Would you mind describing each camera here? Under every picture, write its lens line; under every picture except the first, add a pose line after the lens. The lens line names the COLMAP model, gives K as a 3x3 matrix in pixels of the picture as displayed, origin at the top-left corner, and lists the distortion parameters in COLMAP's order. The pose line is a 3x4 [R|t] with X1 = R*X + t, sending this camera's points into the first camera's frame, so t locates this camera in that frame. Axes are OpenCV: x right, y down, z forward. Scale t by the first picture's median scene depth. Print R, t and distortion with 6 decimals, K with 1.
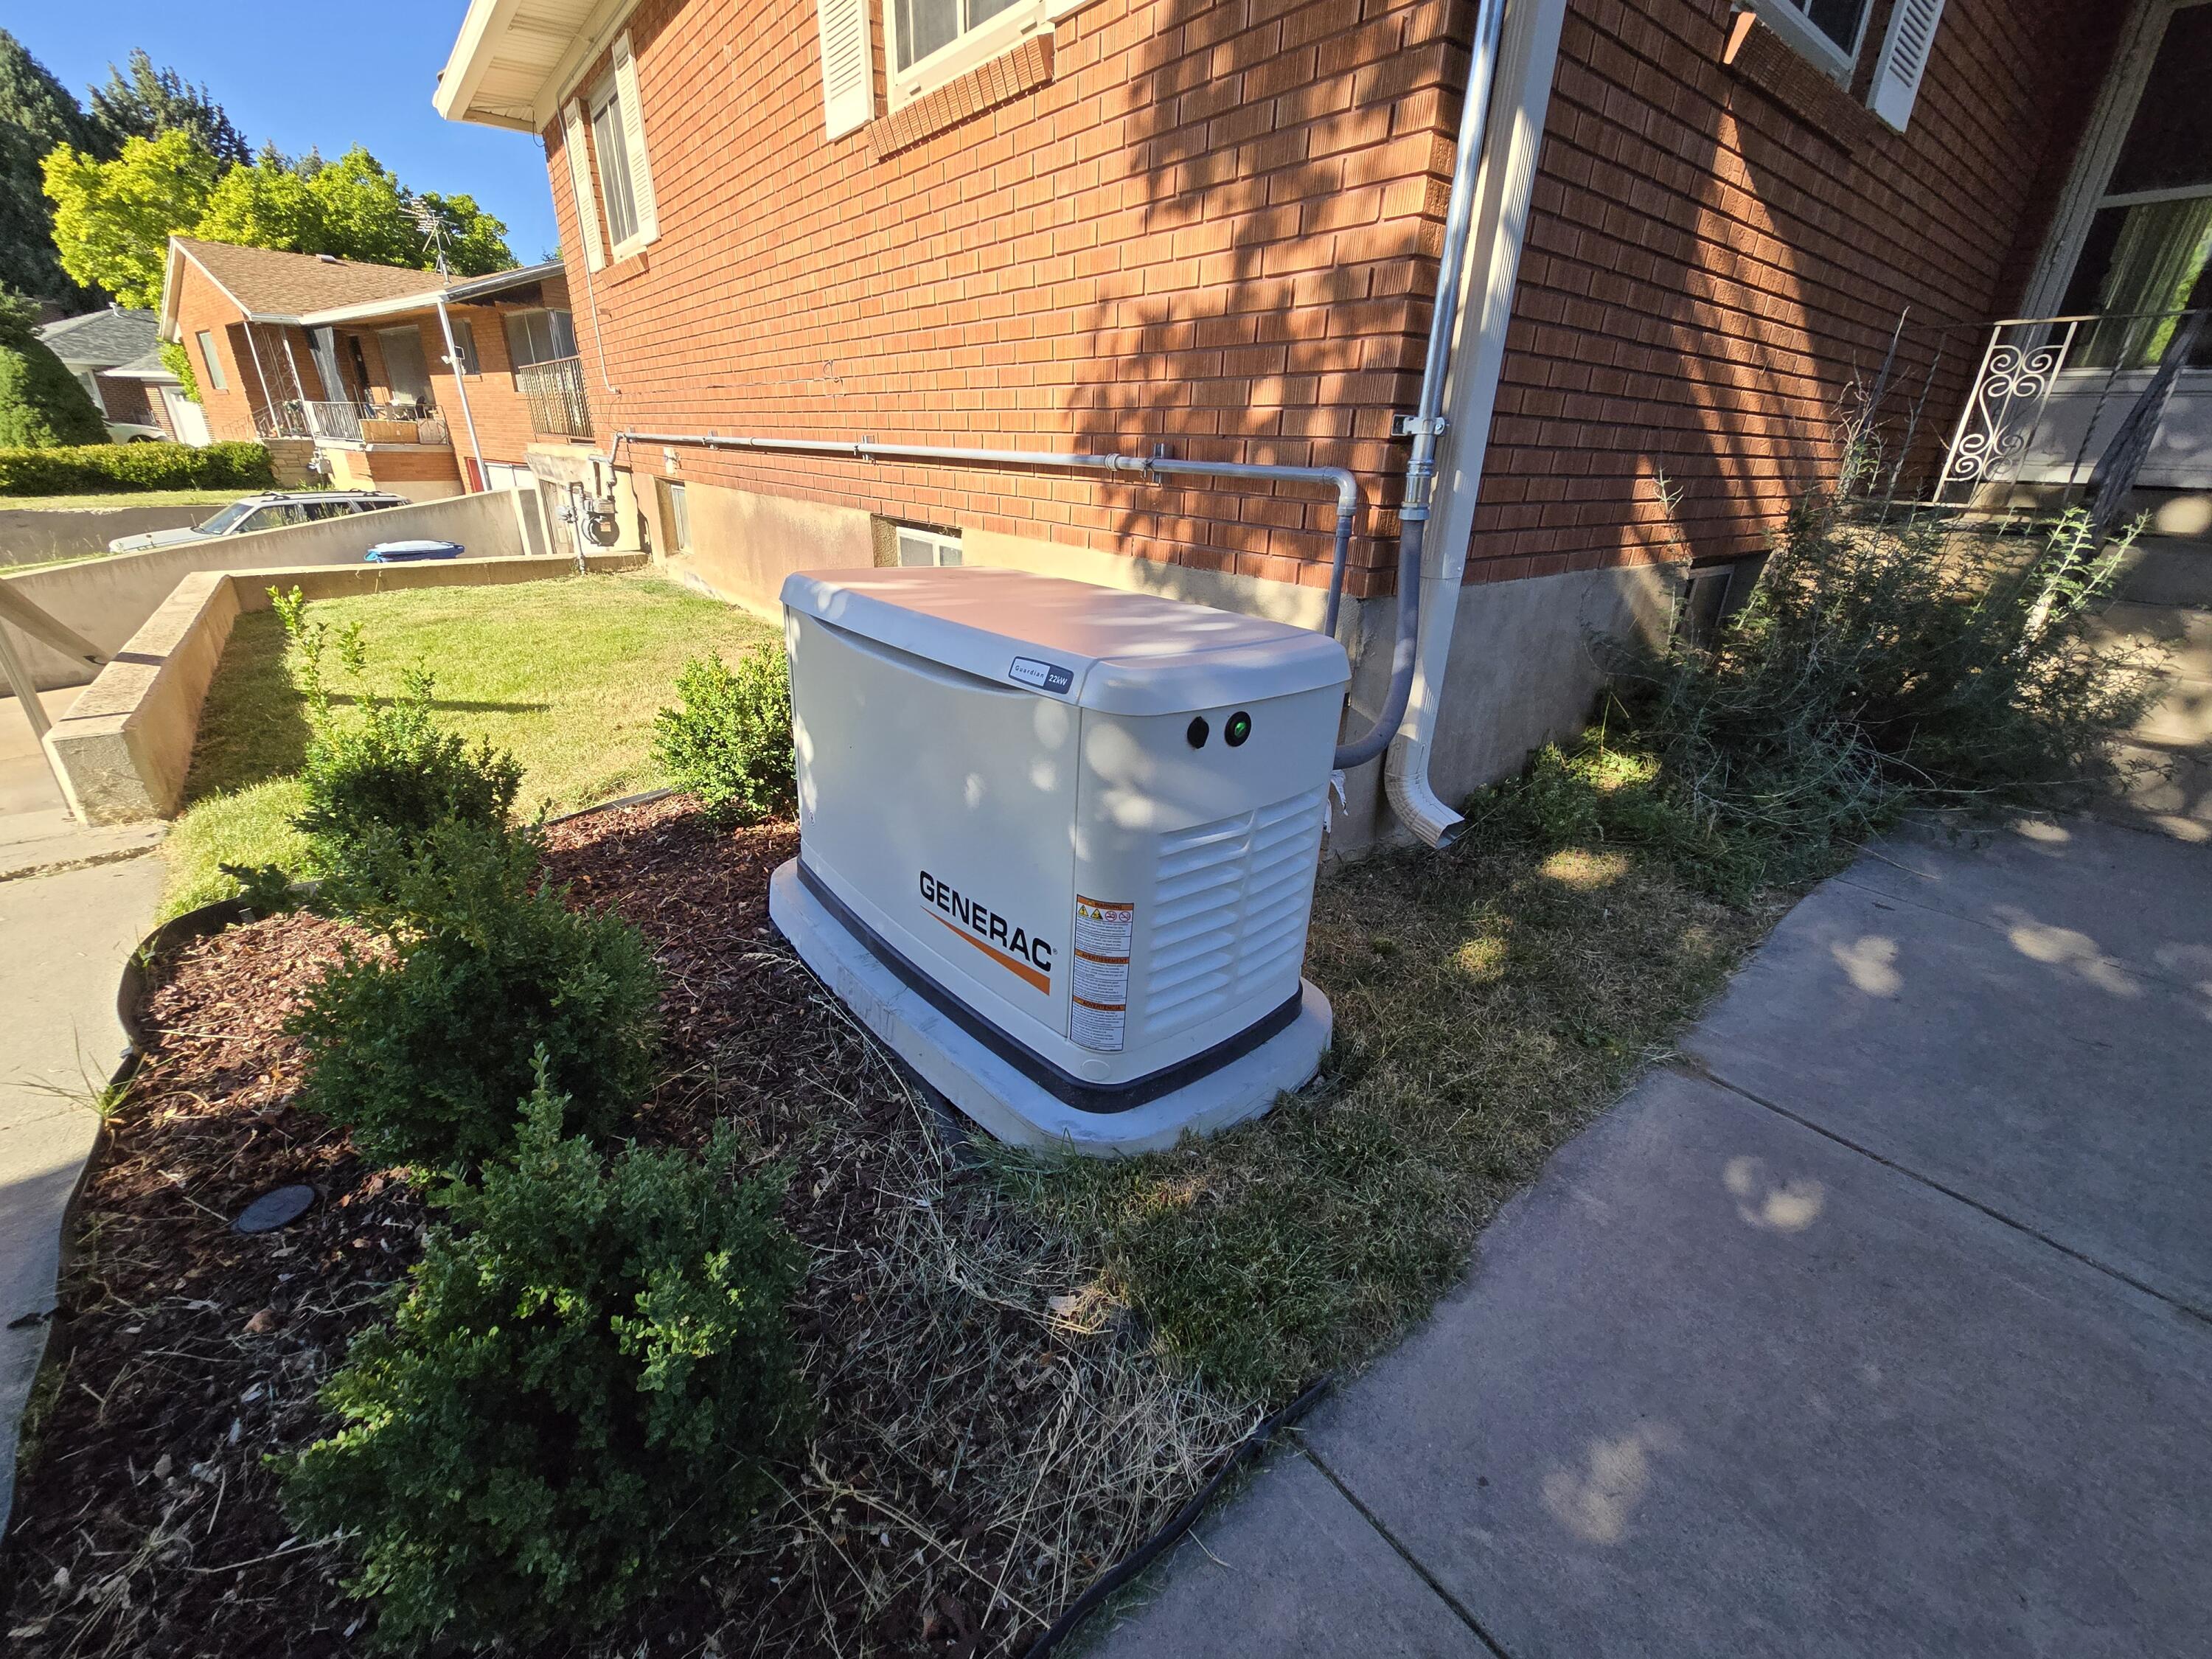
lens RADIAL K [[896.9, 0, 1110.1], [0, 896.9, 830.8], [0, 0, 1]] dist [0.001822, 0.000576]
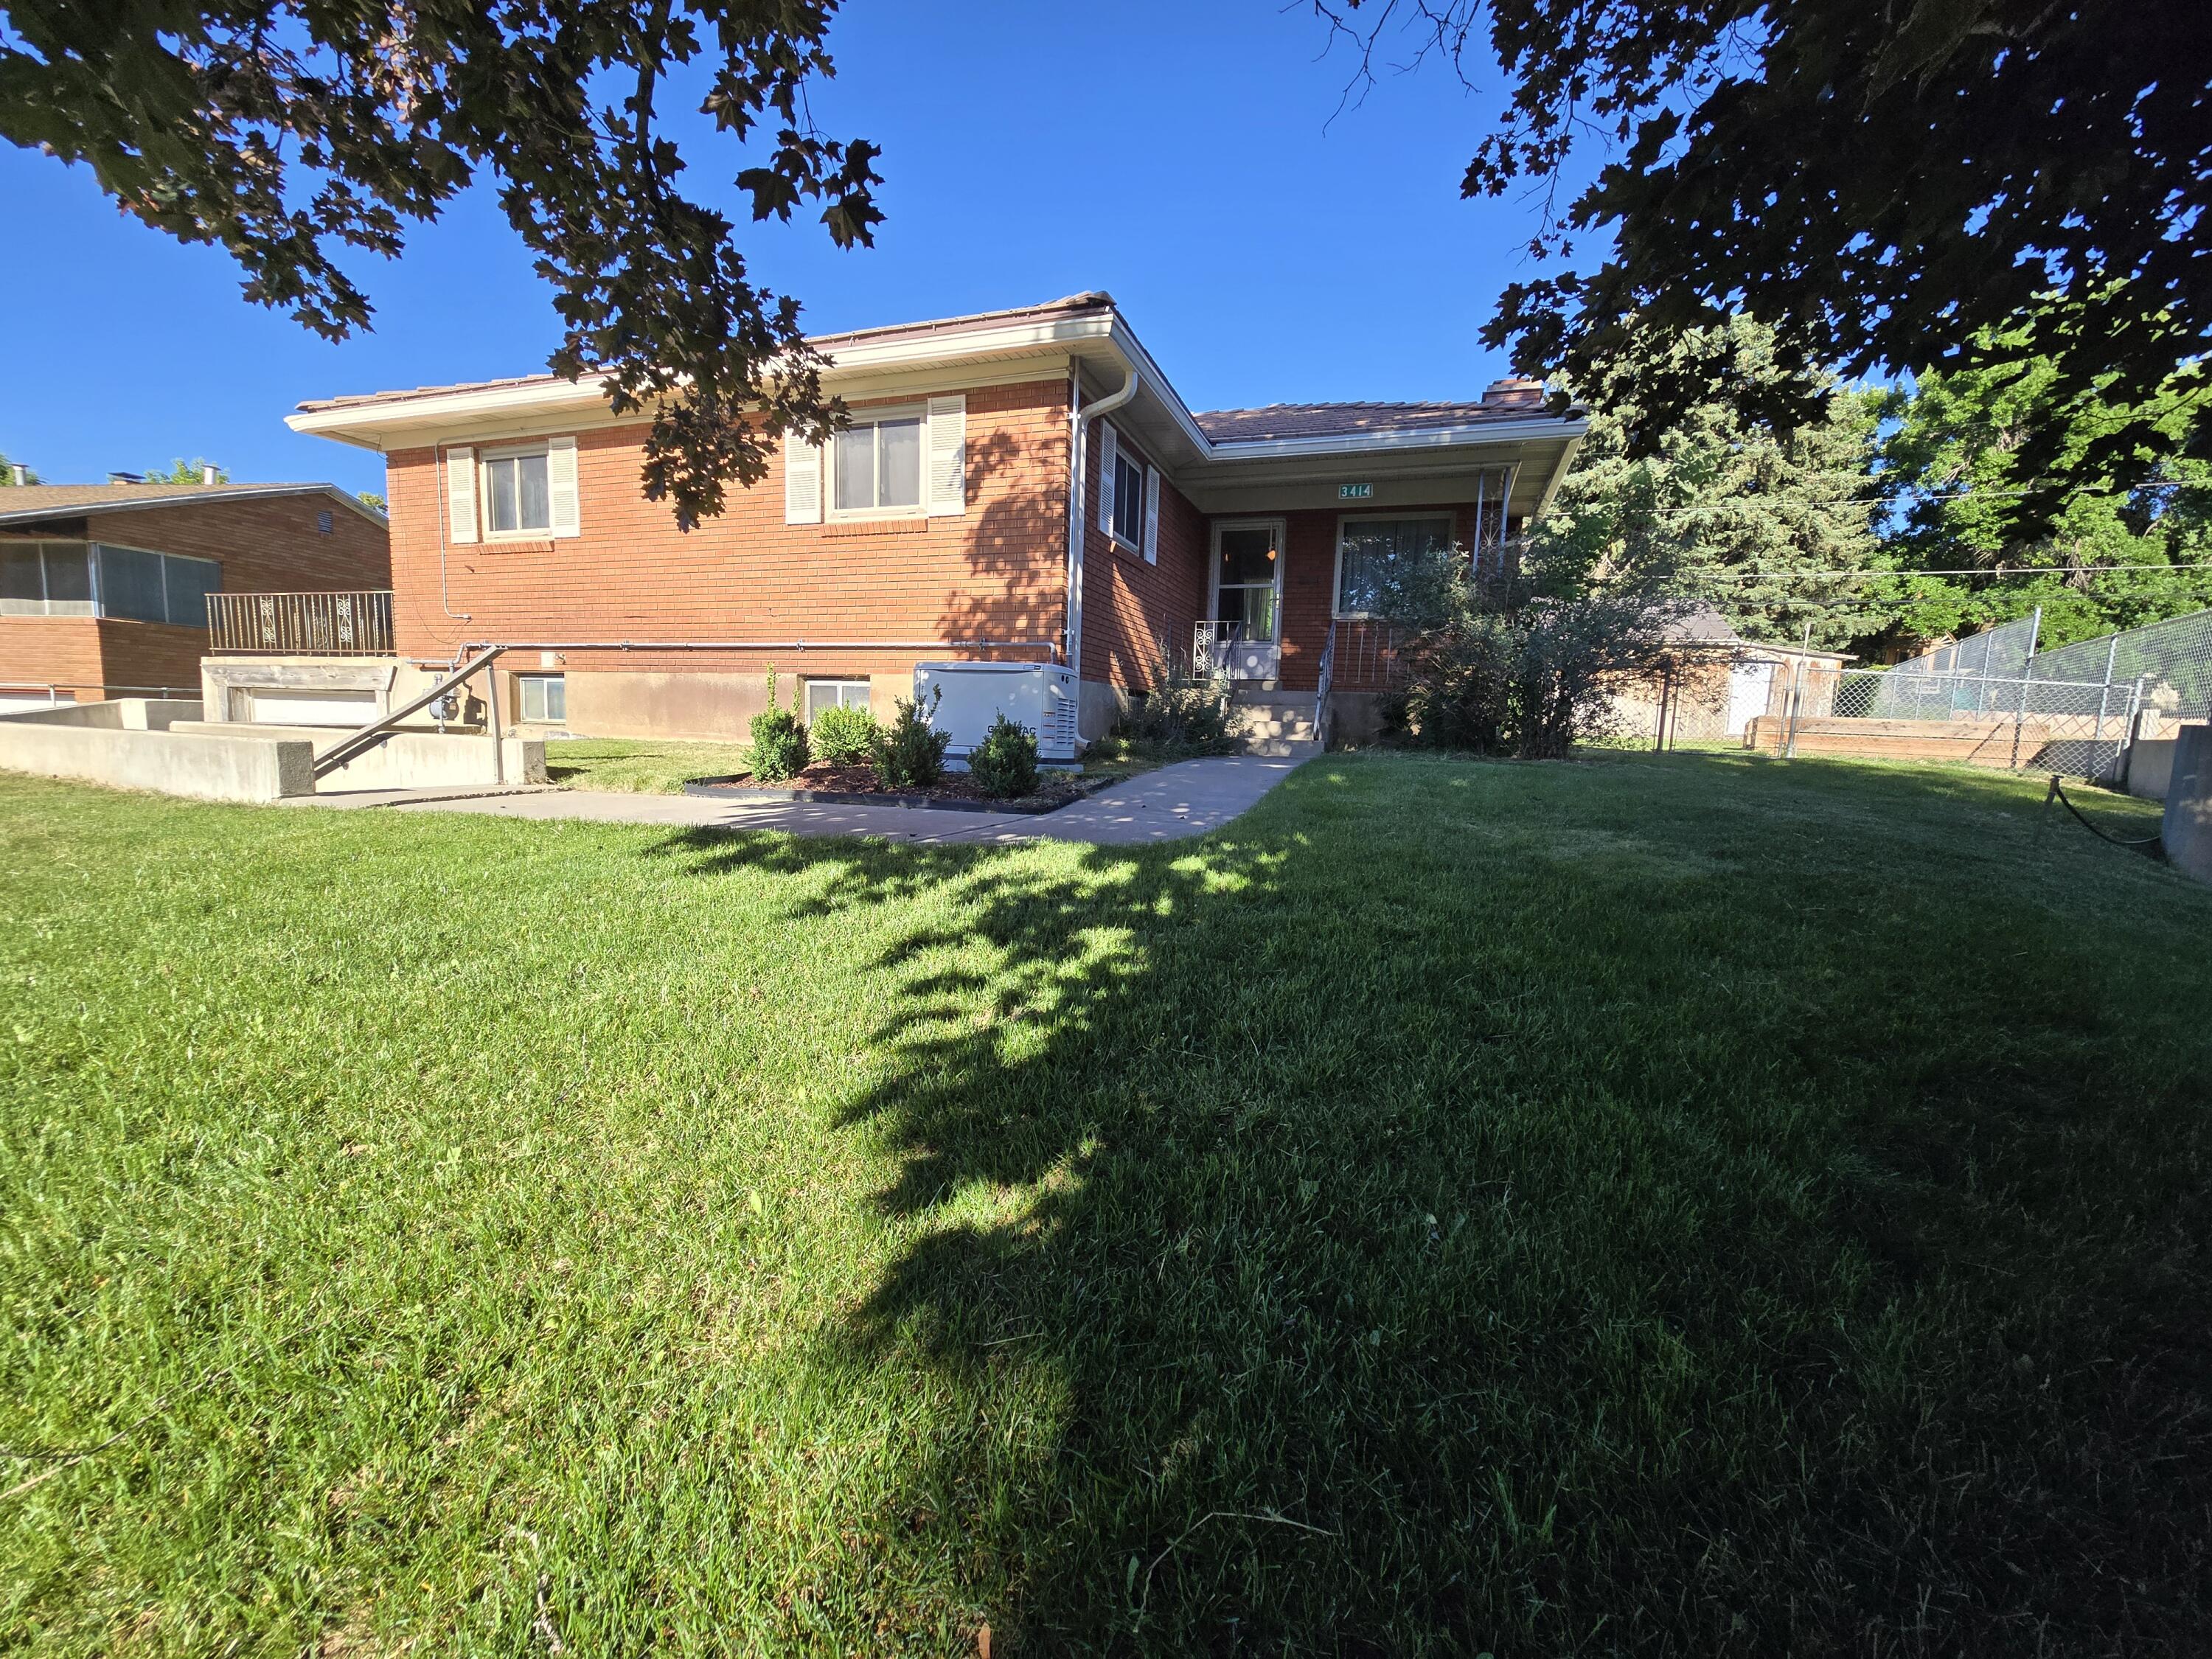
lens RADIAL K [[893.0, 0, 1106.7], [0, 893.0, 831.8], [0, 0, 1]] dist [0.001272, -0.000059]
pose [[0.847691, -0.063545, 0.526671, -1.276024], [0.208638, 0.952729, -0.220858, 1.008481], [-0.487740, 0.297103, 0.820877, -1.583475]]
